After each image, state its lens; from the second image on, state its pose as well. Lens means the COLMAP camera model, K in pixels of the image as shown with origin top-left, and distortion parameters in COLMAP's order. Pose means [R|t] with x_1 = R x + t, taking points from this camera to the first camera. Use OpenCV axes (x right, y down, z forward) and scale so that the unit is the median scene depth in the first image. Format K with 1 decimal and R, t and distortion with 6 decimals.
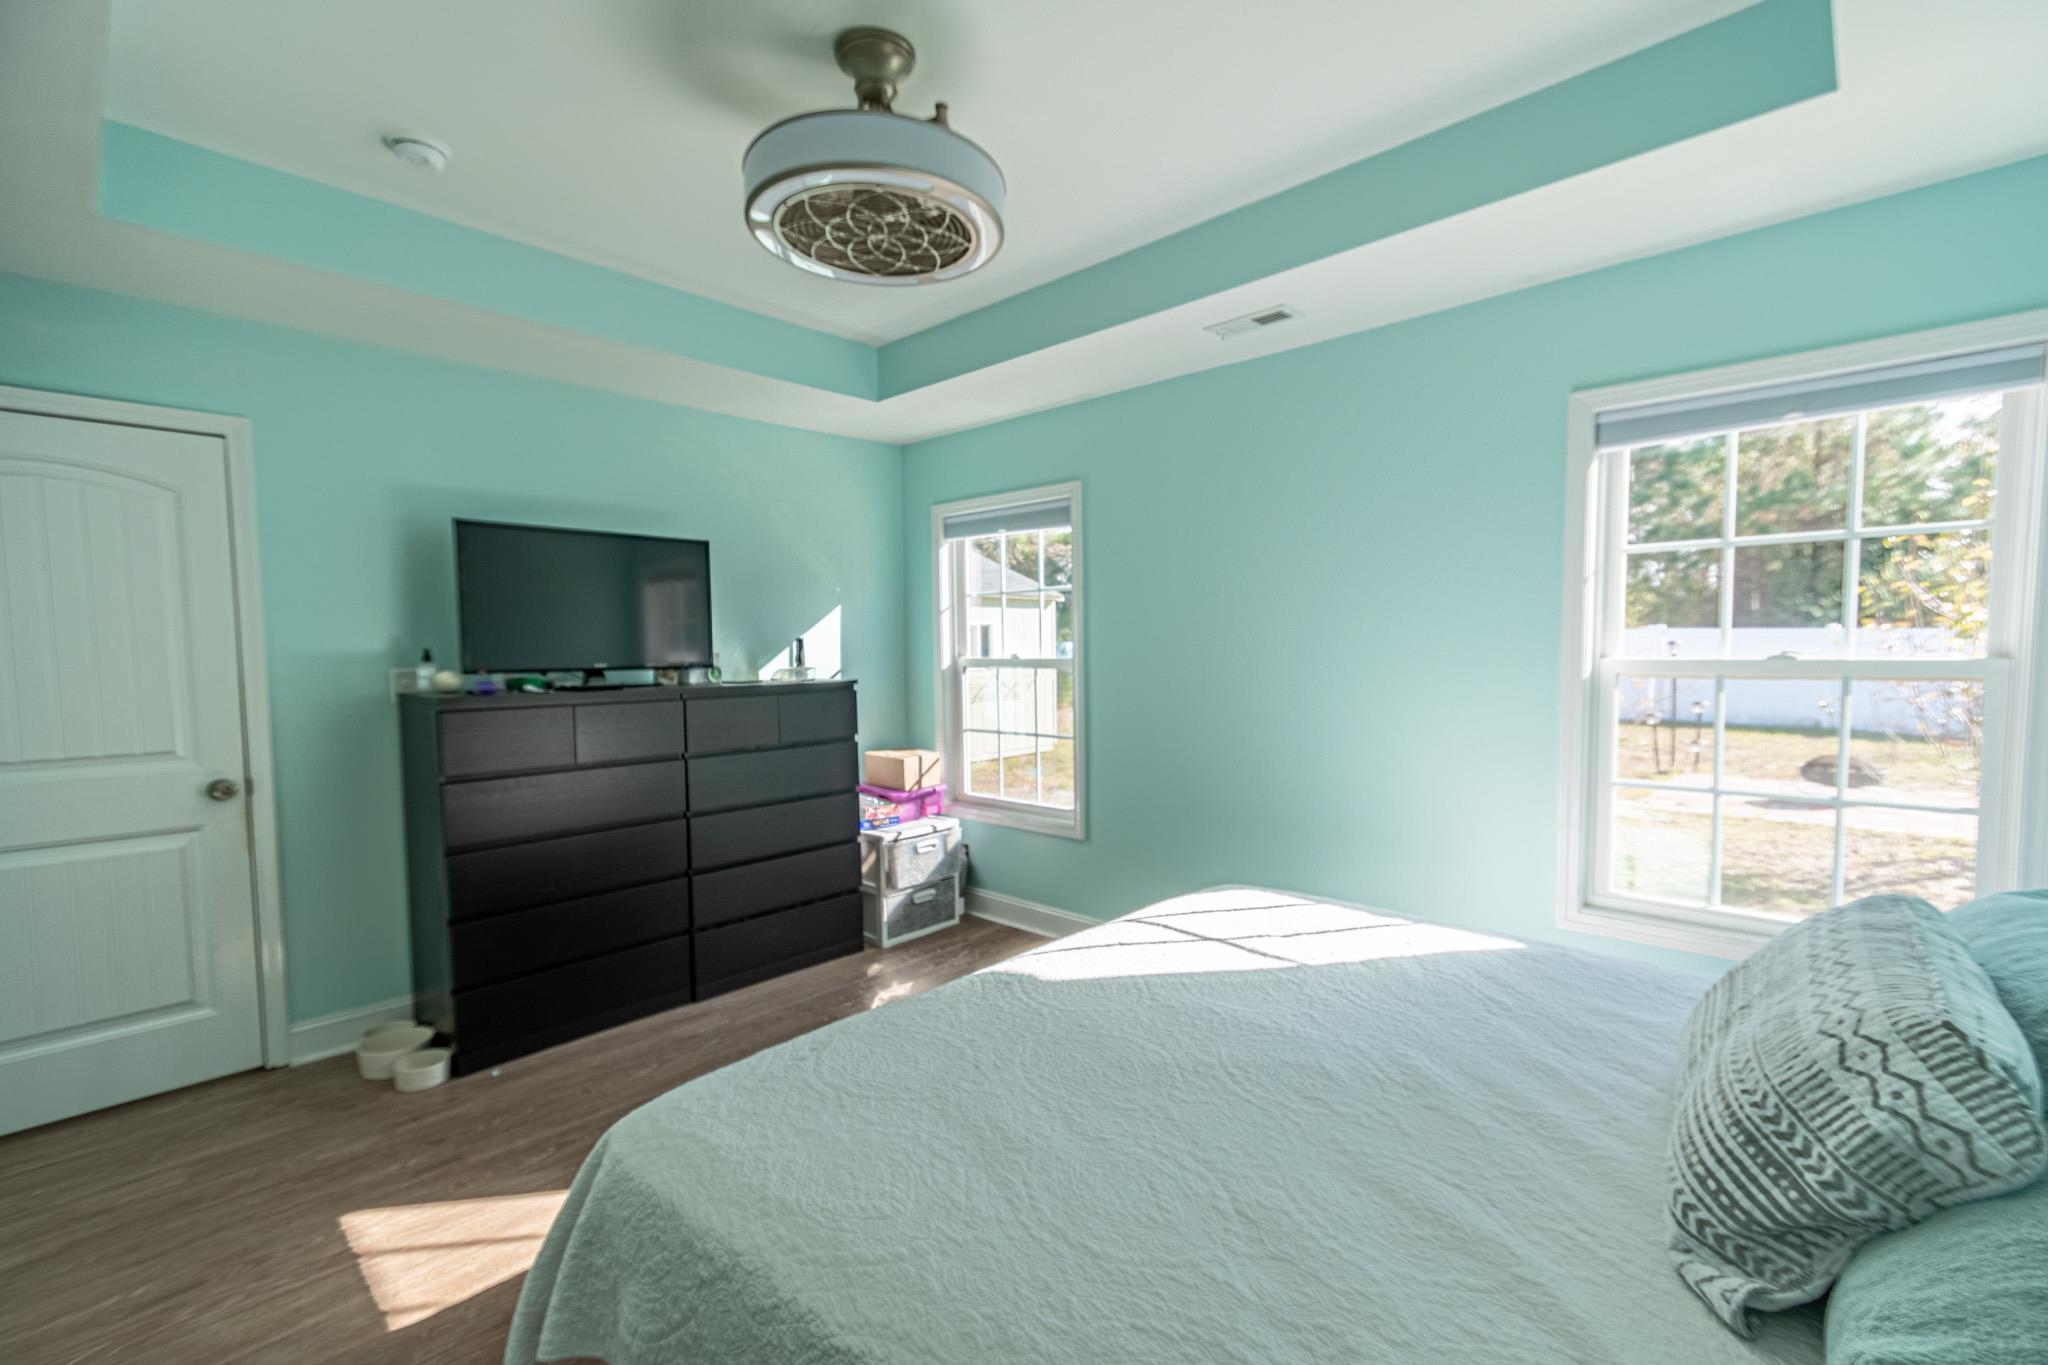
lens RADIAL K [[891.0, 0, 1021.3], [0, 891.0, 681.8], [0, 0, 1]] dist [0.004658, -0.000309]
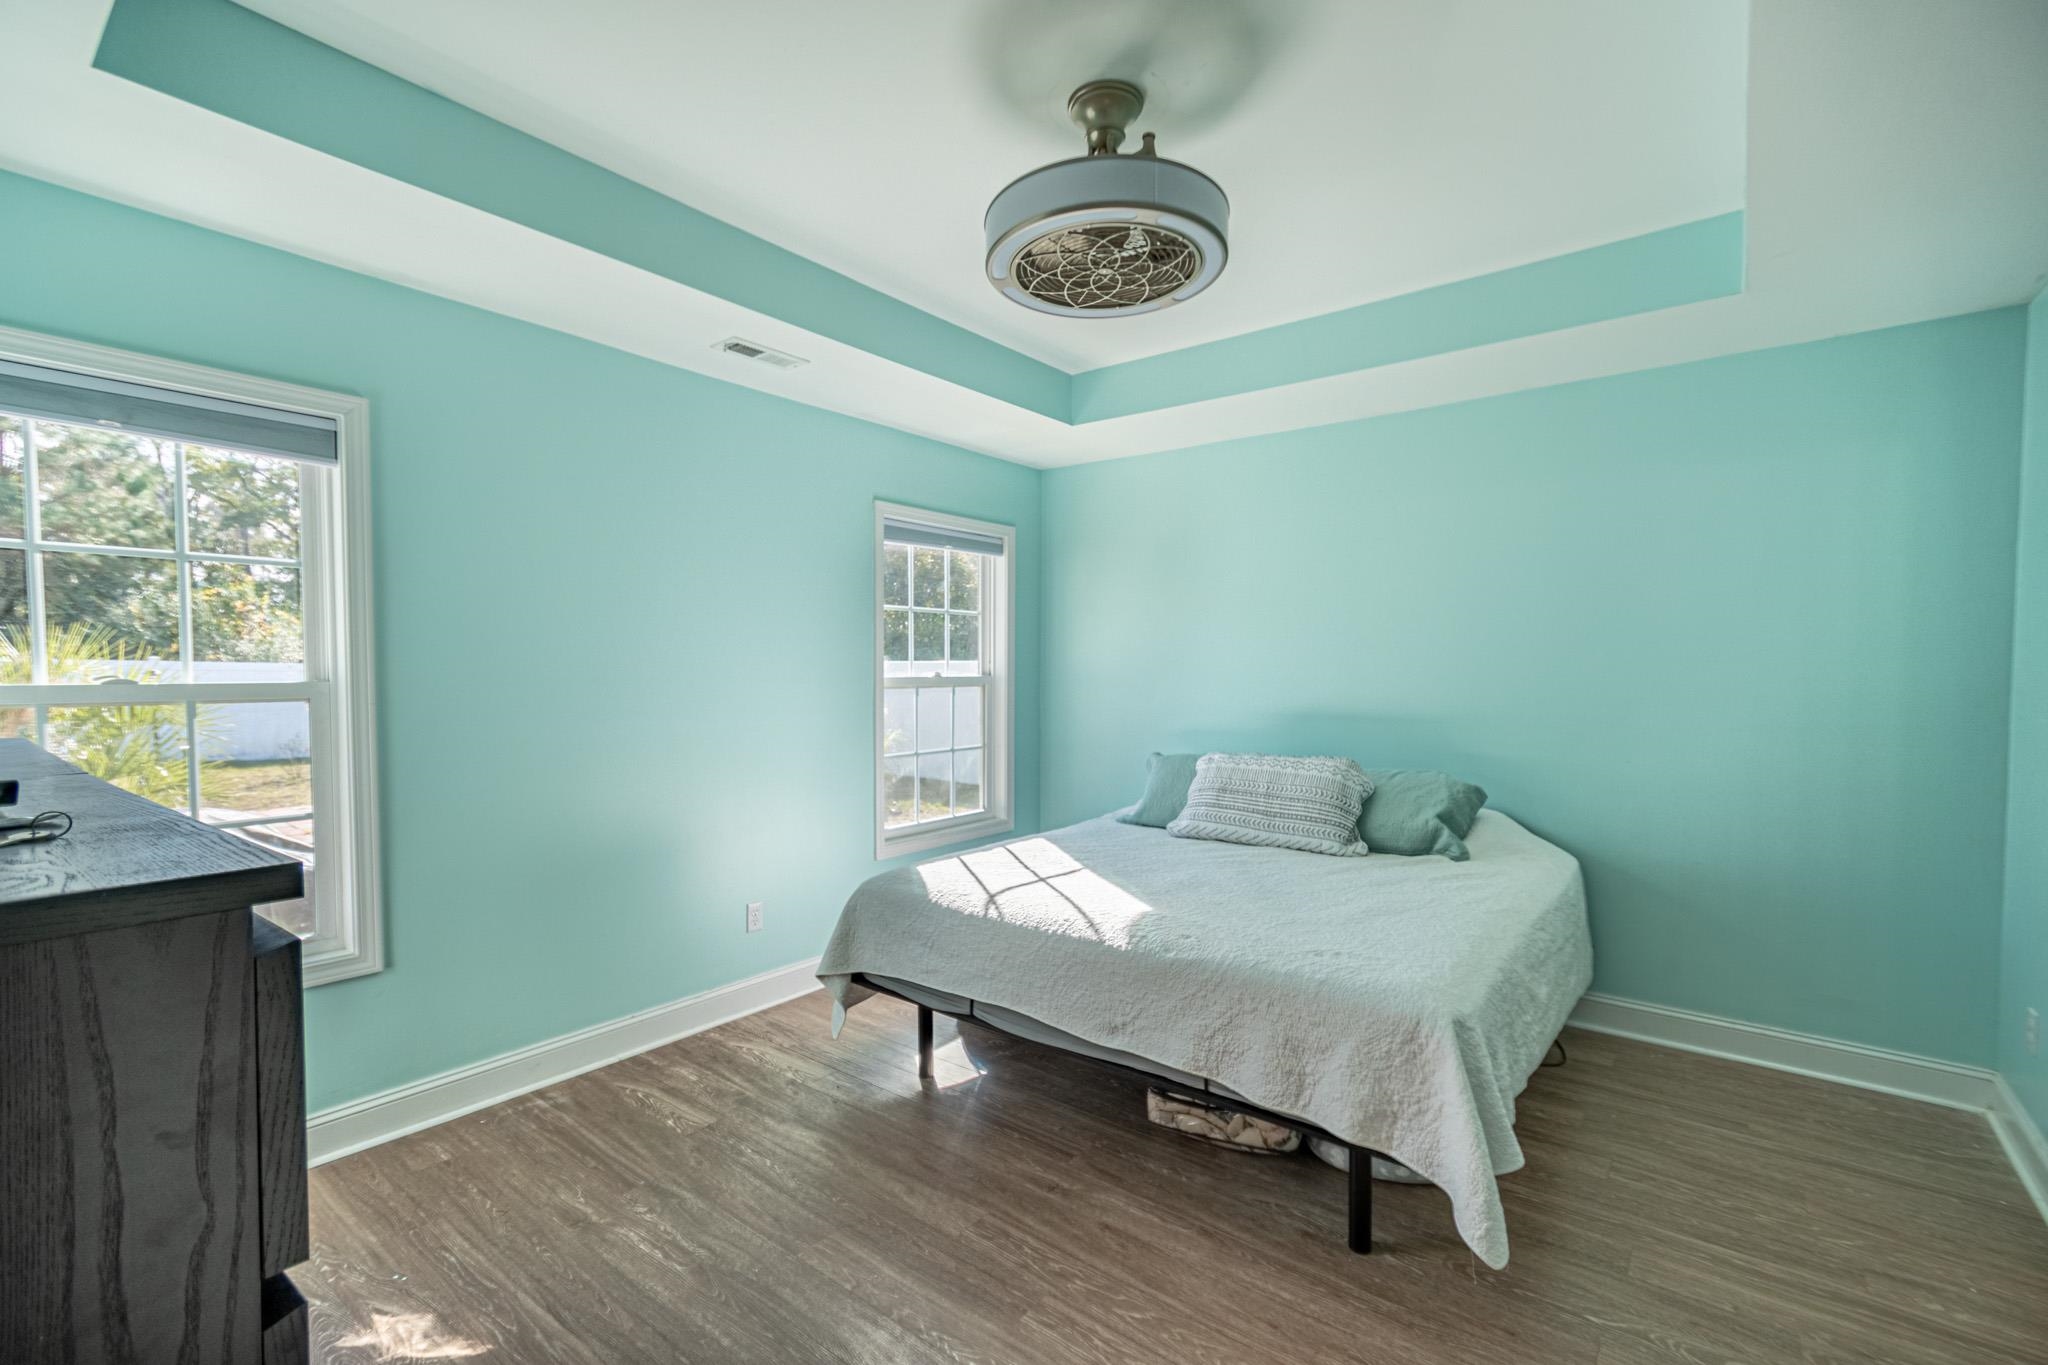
lens RADIAL K [[891.0, 0, 1022.1], [0, 891.0, 693.4], [0, 0, 1]] dist [0.004658, -0.000309]
pose [[-0.093384, -0.020551, 0.995418, -0.982295], [0.035735, 0.999074, 0.023979, -0.027931], [-0.994989, 0.037810, -0.092564, 0.984309]]
